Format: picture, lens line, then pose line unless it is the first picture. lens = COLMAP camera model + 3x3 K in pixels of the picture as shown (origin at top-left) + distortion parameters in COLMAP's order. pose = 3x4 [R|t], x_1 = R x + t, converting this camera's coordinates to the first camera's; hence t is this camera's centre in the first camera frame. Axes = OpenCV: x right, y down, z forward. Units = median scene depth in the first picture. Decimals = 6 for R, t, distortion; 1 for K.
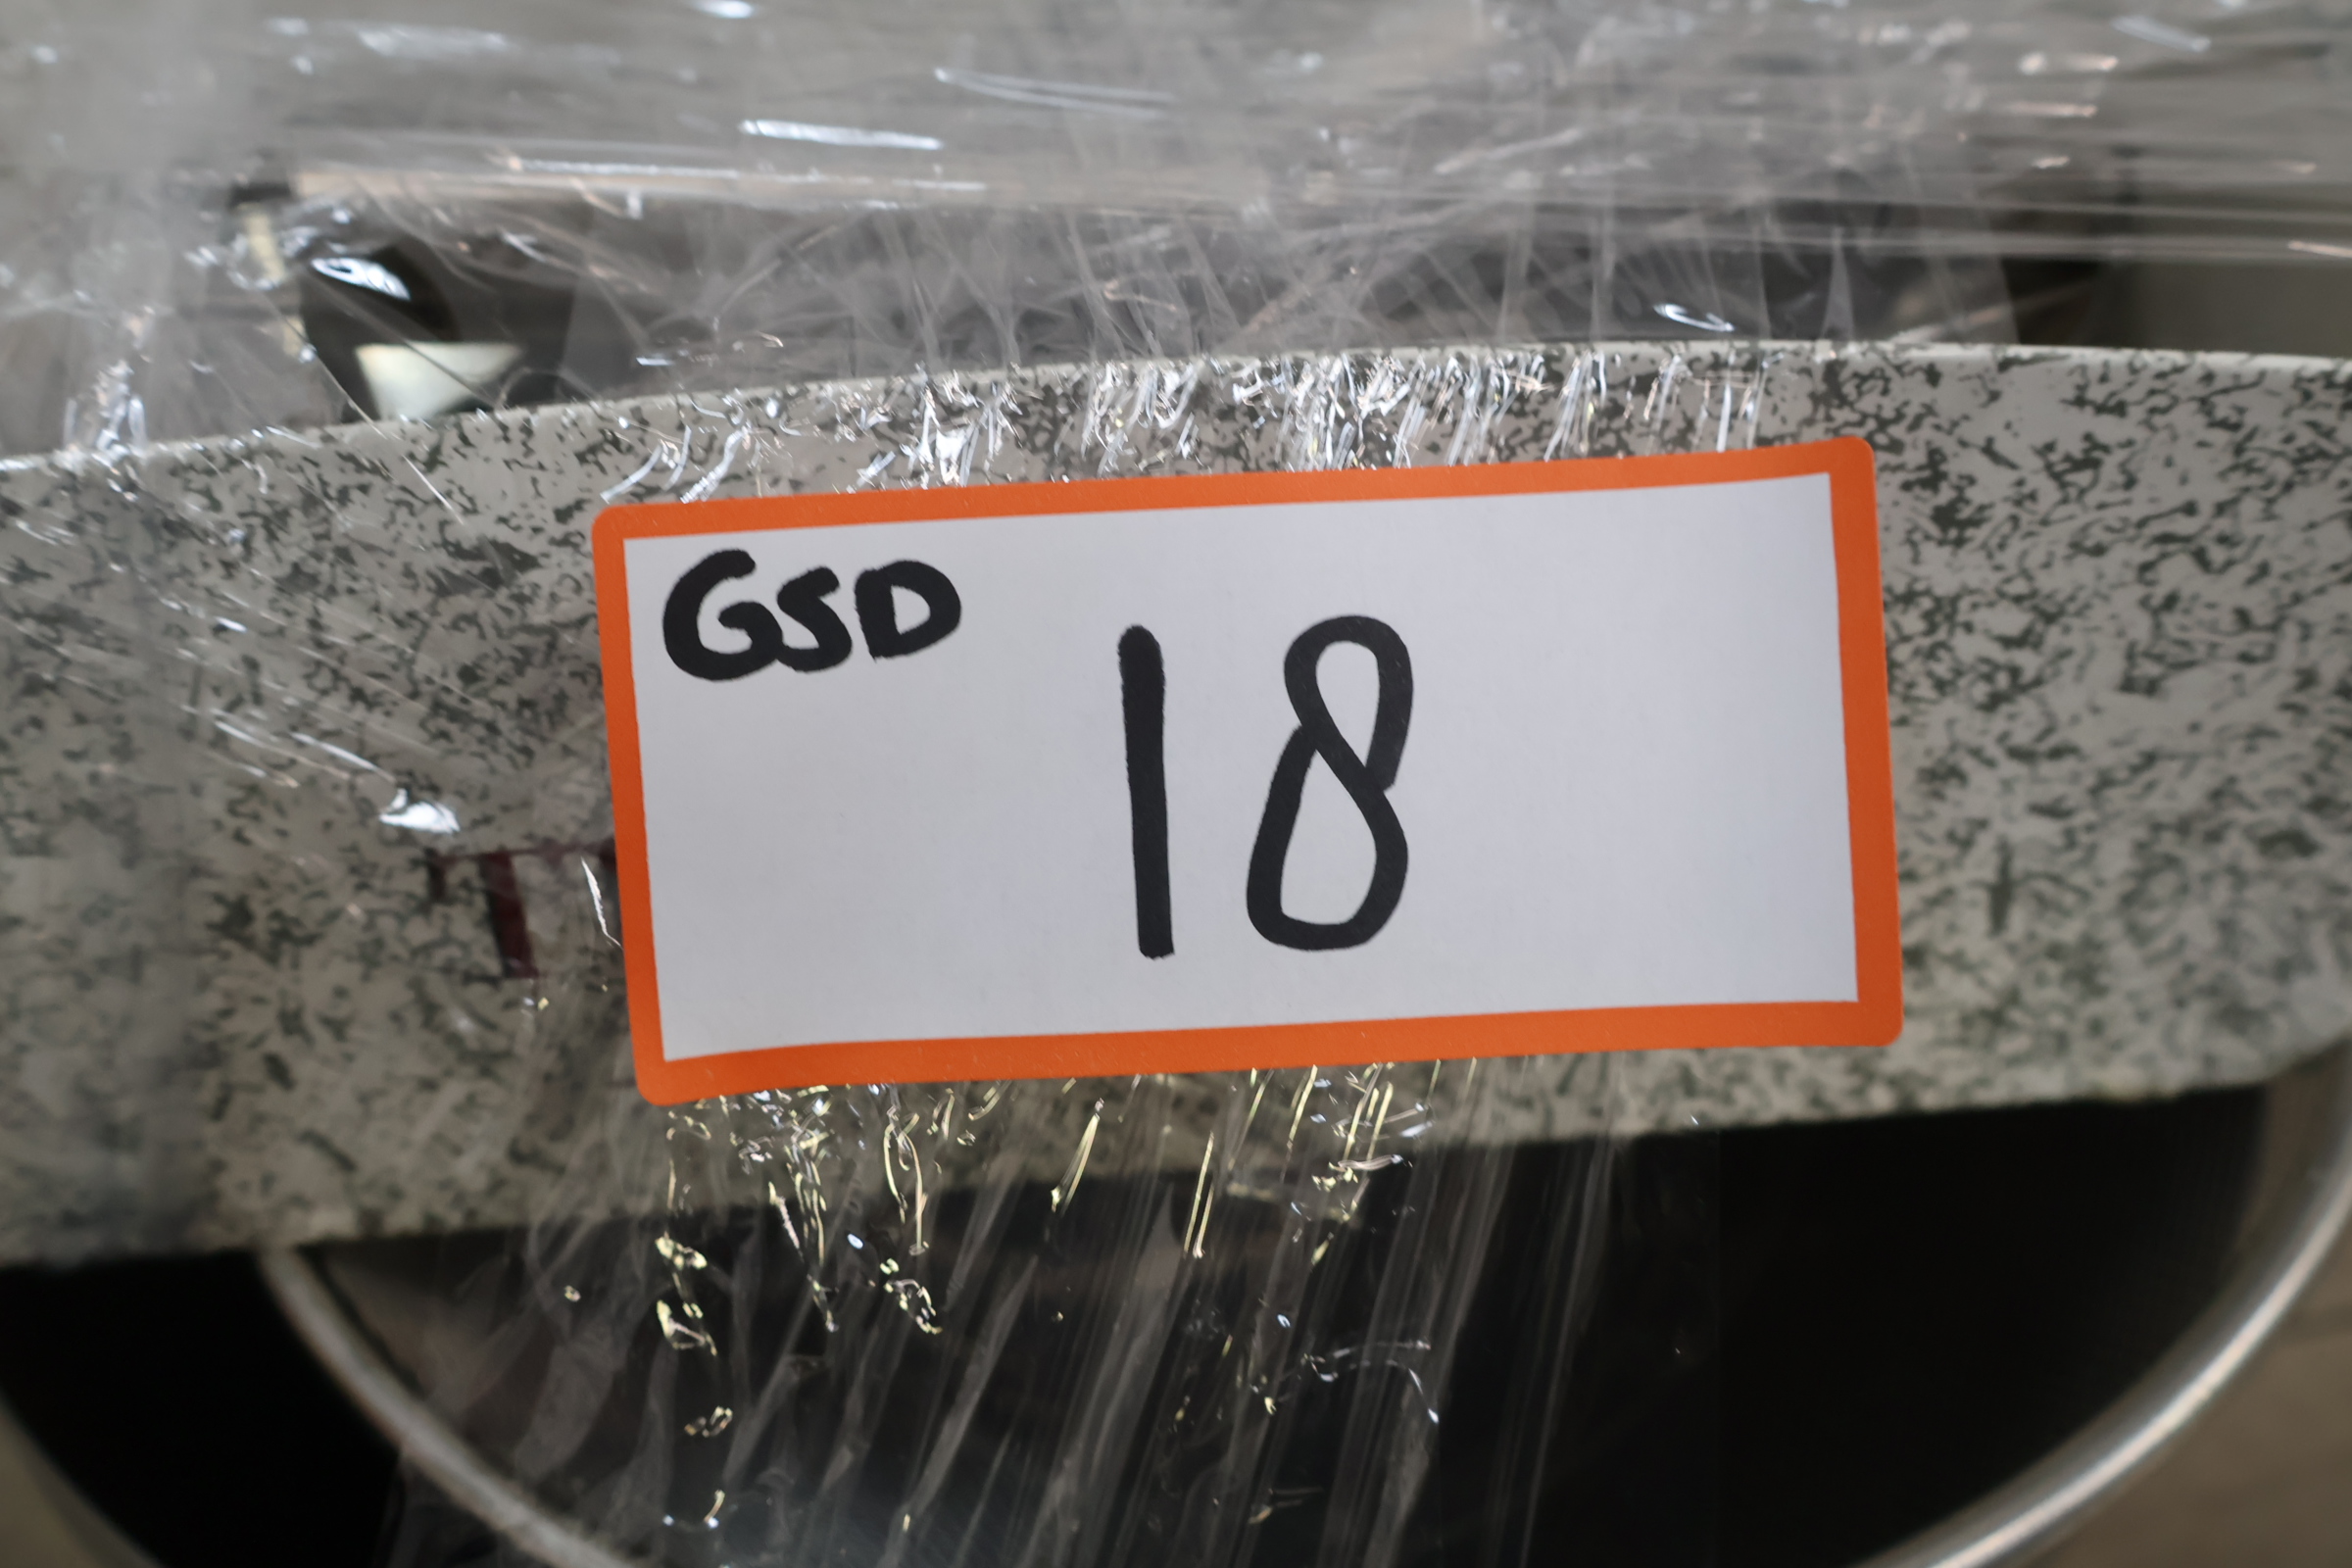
lens RADIAL K [[2338.0, 0, 1168.6], [0, 2338.0, 791.2], [0, 0, 1]] dist [0.010735, 0.000000]
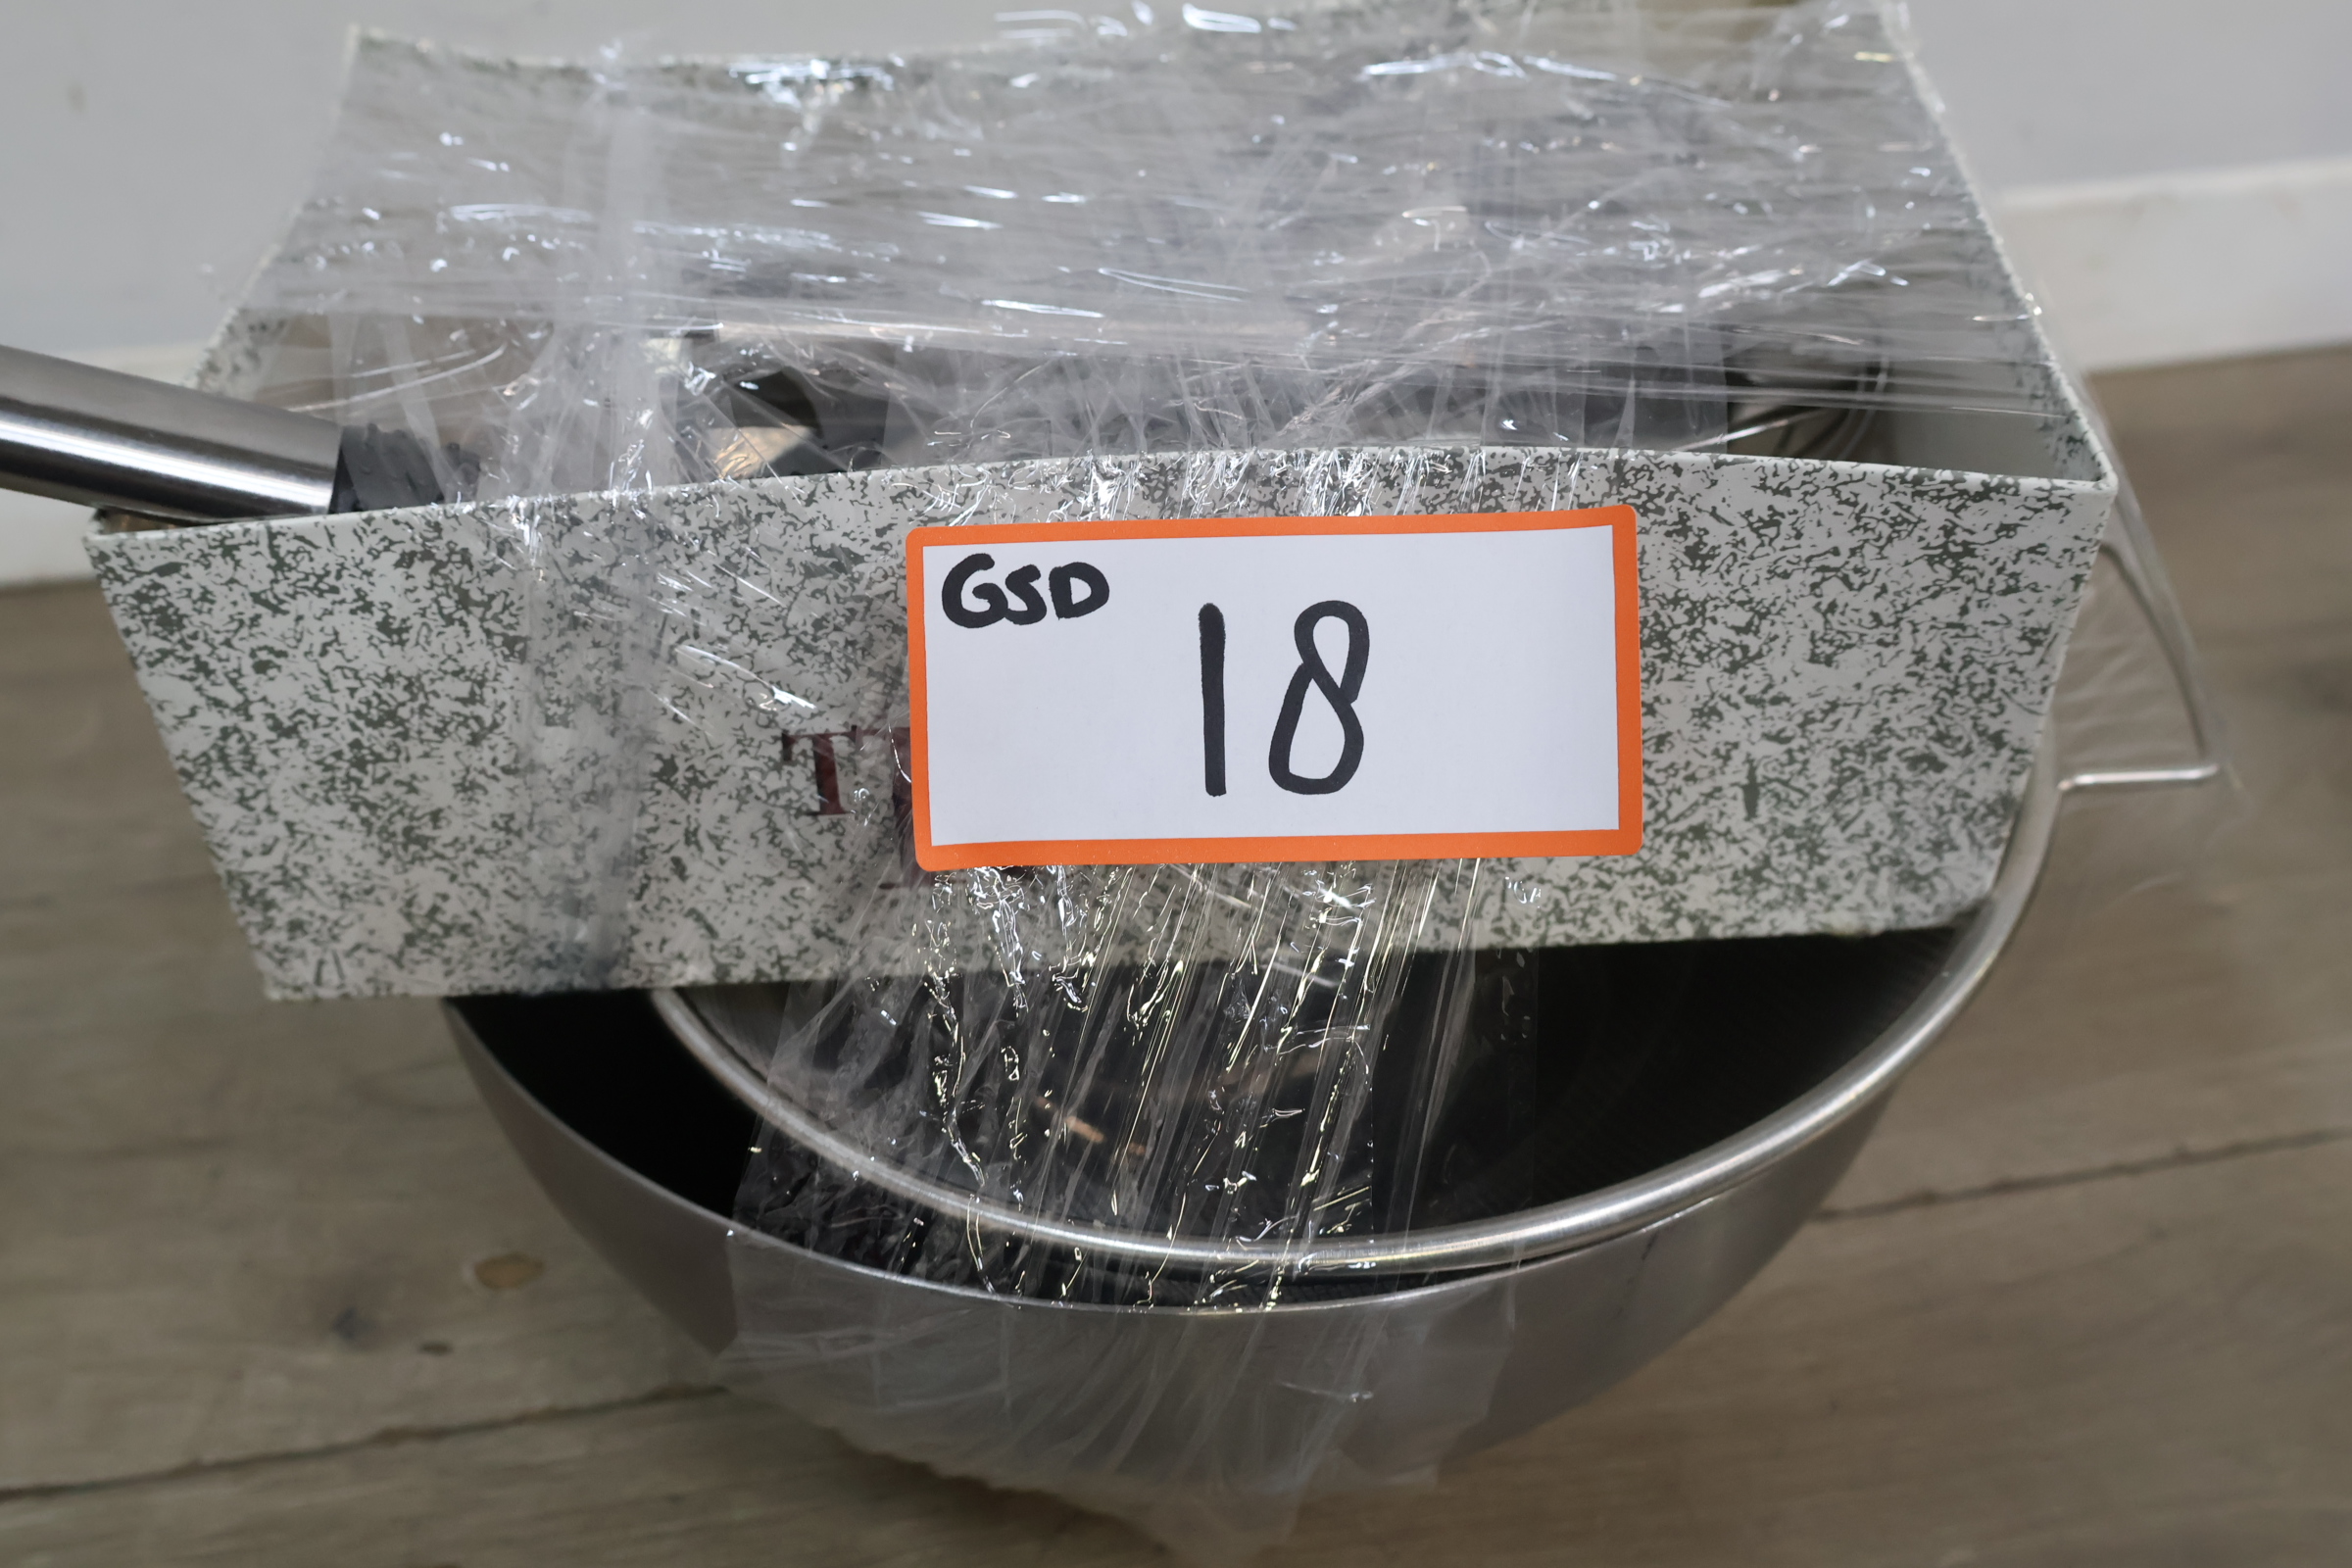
lens RADIAL K [[2338.0, 0, 1172.7], [0, 2338.0, 789.8], [0, 0, 1]] dist [0.010735, 0.000000]
pose [[0.998783, 0.028001, -0.040608, 0.031218], [-0.028649, 0.999470, -0.015479, 0.089160], [0.040153, 0.016624, 0.999055, -0.687309]]
